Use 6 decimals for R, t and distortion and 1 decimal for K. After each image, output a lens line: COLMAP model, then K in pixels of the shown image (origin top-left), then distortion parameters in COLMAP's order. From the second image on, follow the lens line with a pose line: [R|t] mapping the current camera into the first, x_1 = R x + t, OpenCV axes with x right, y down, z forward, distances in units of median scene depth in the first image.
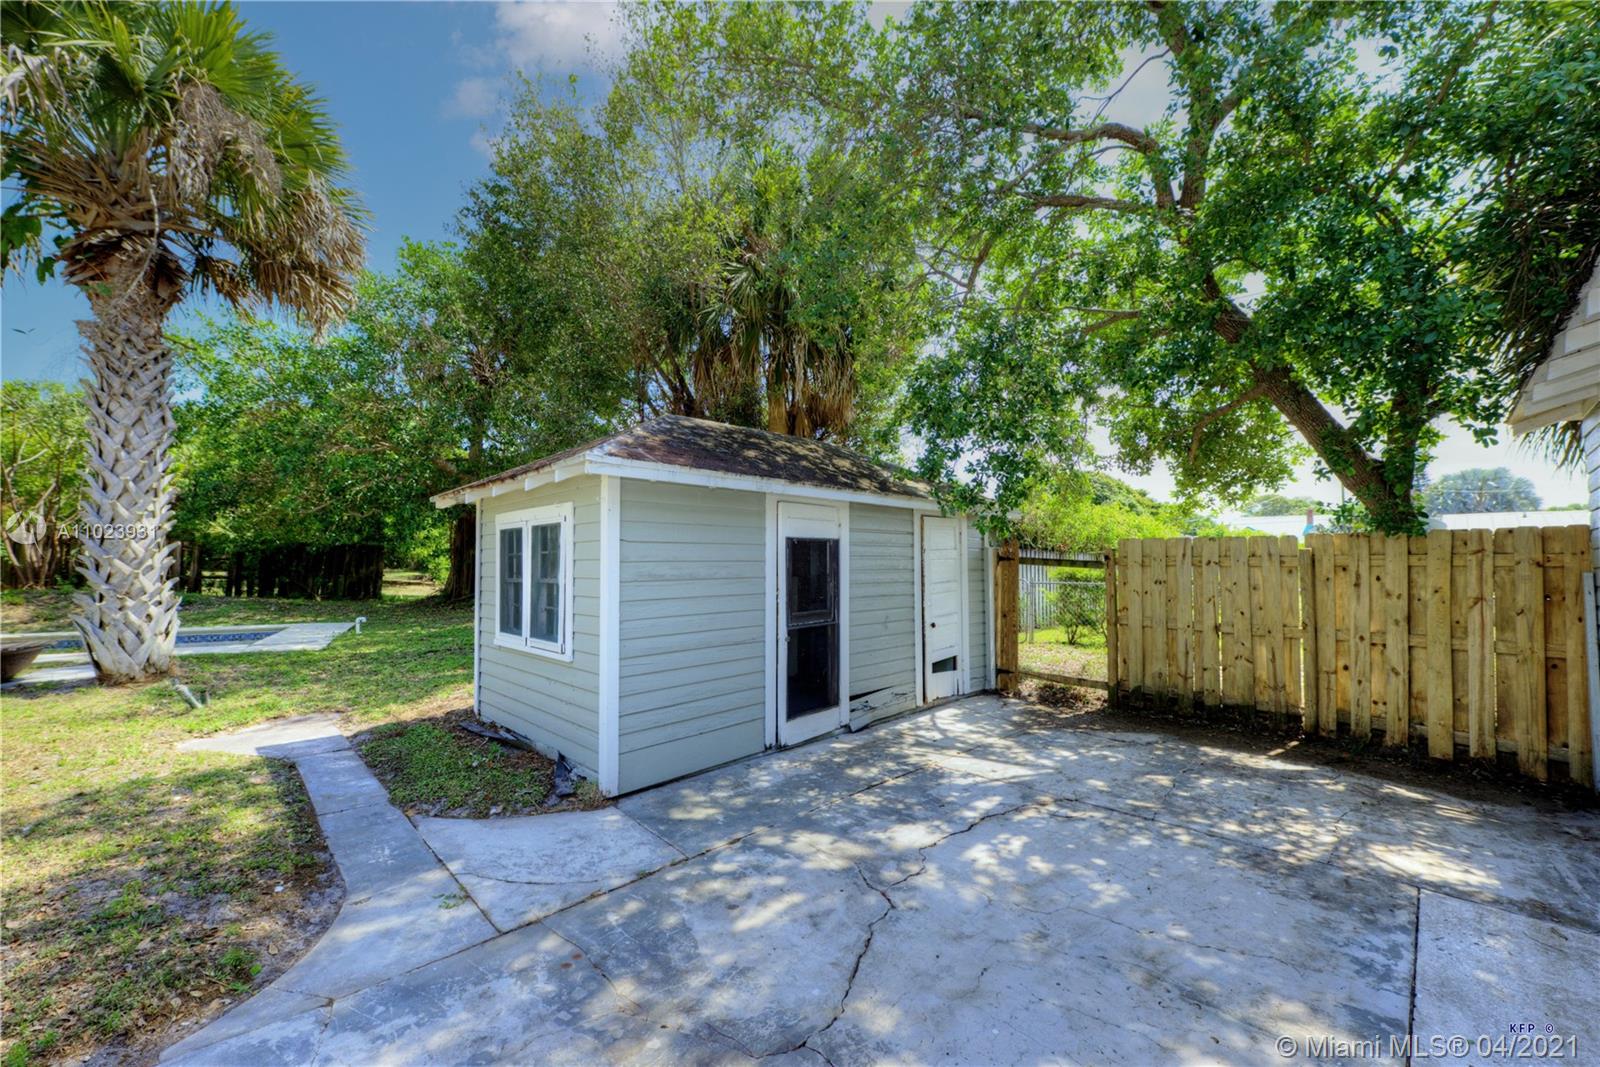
lens RADIAL K [[623.3, 0, 790.0], [0, 623.3, 534.4], [0, 0, 1]] dist [-0.001522, -0.001278]
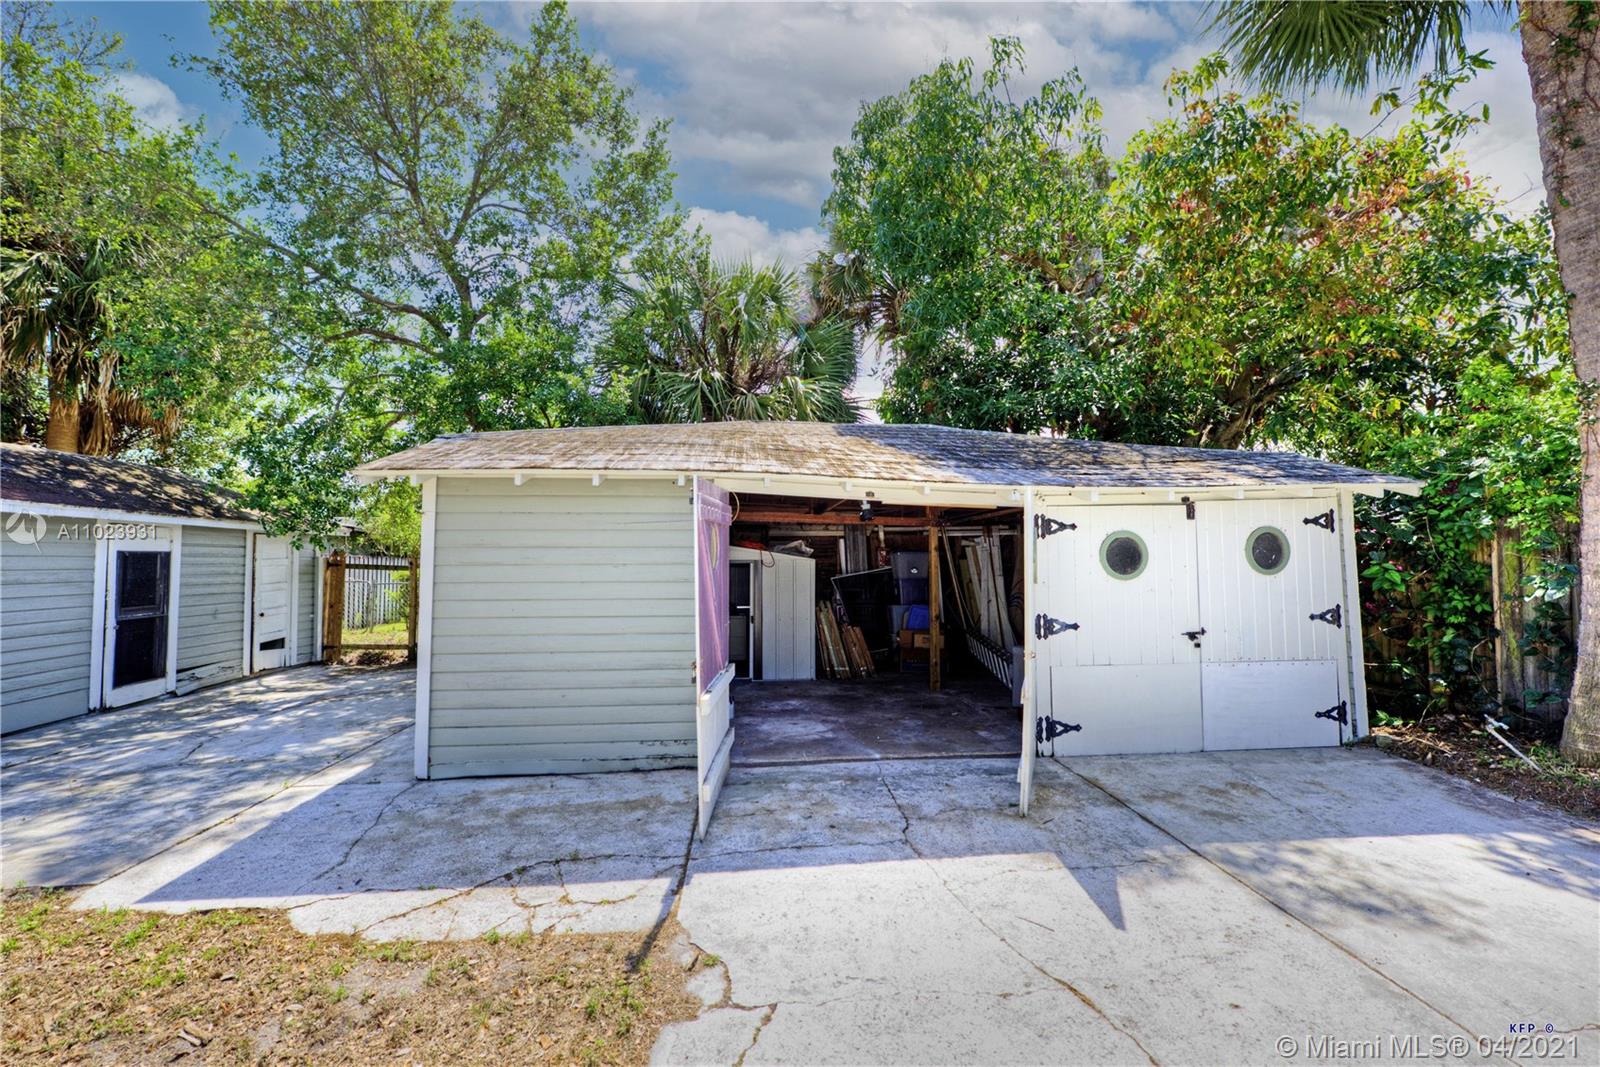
lens RADIAL K [[623.3, 0, 796.4], [0, 623.3, 529.8], [0, 0, 1]] dist [-0.001522, -0.001278]
pose [[0.619276, 0.030795, 0.784570, -0.117713], [-0.019101, 0.999526, -0.024156, -0.028225], [-0.784941, -0.000027, 0.619570, -0.749844]]
